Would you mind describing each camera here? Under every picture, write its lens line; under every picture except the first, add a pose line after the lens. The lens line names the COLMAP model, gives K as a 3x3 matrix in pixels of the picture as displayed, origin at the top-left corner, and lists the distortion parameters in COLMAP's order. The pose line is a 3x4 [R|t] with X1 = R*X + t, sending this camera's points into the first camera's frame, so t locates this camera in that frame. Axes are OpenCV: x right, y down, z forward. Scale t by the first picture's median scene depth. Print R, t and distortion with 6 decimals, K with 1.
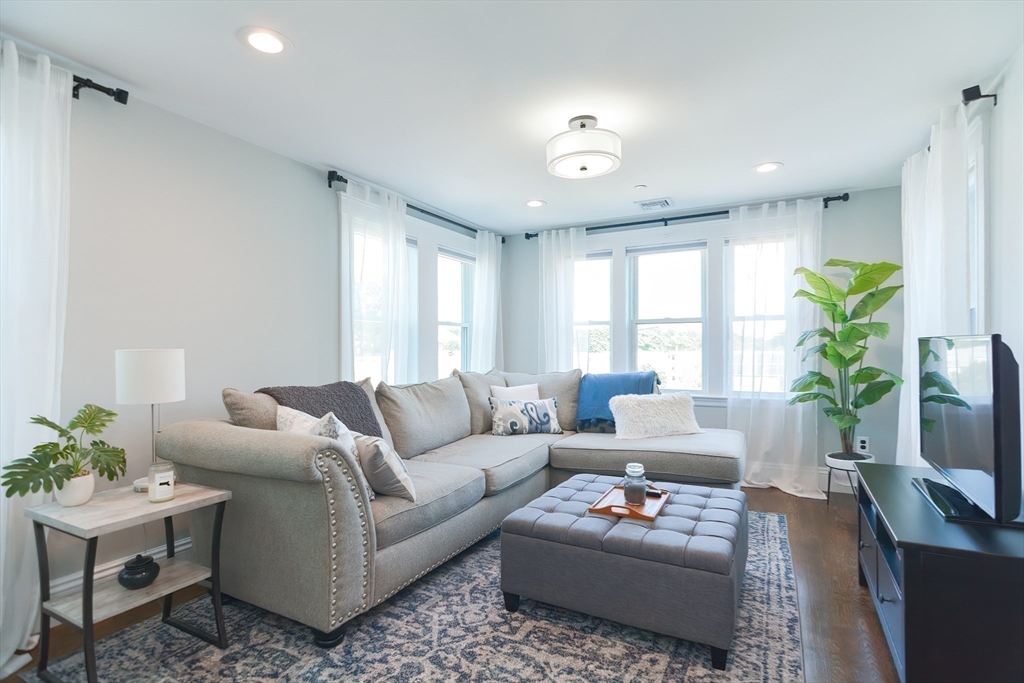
lens RADIAL K [[496.2, 0, 514.0], [0, 496.2, 347.3], [0, 0, 1]] dist [0.002324, 0.000414]
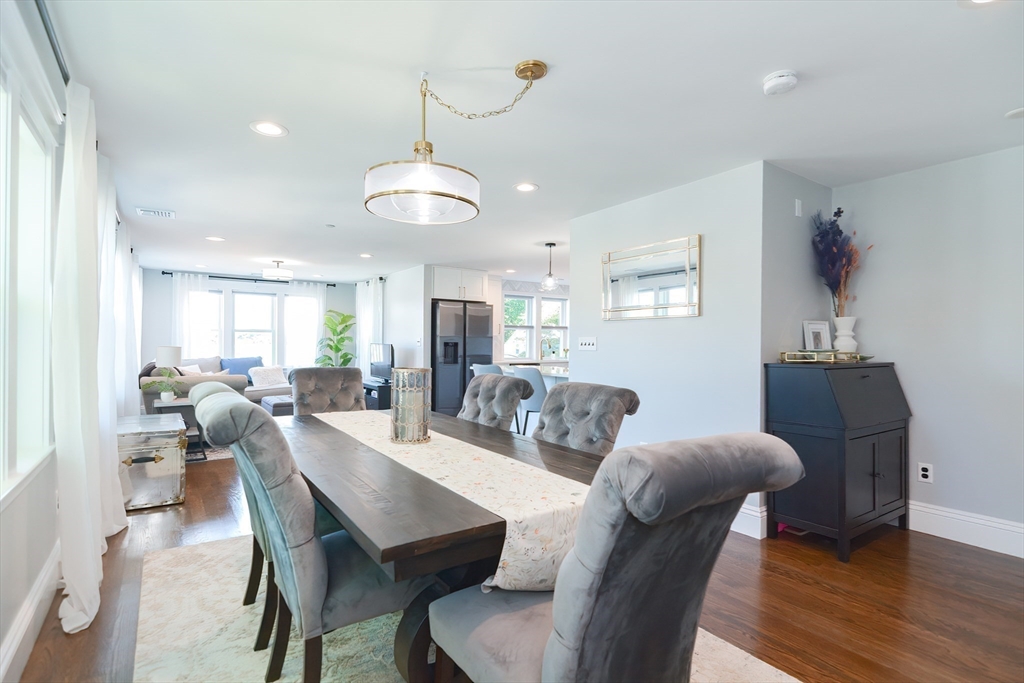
lens RADIAL K [[496.2, 0, 511.3], [0, 496.2, 345.6], [0, 0, 1]] dist [0.002324, 0.000414]
pose [[0.448408, 0.006715, 0.893804, -1.222664], [-0.008760, 0.999957, -0.003118, 0.002482], [-0.893786, -0.006431, 0.448448, -0.962402]]
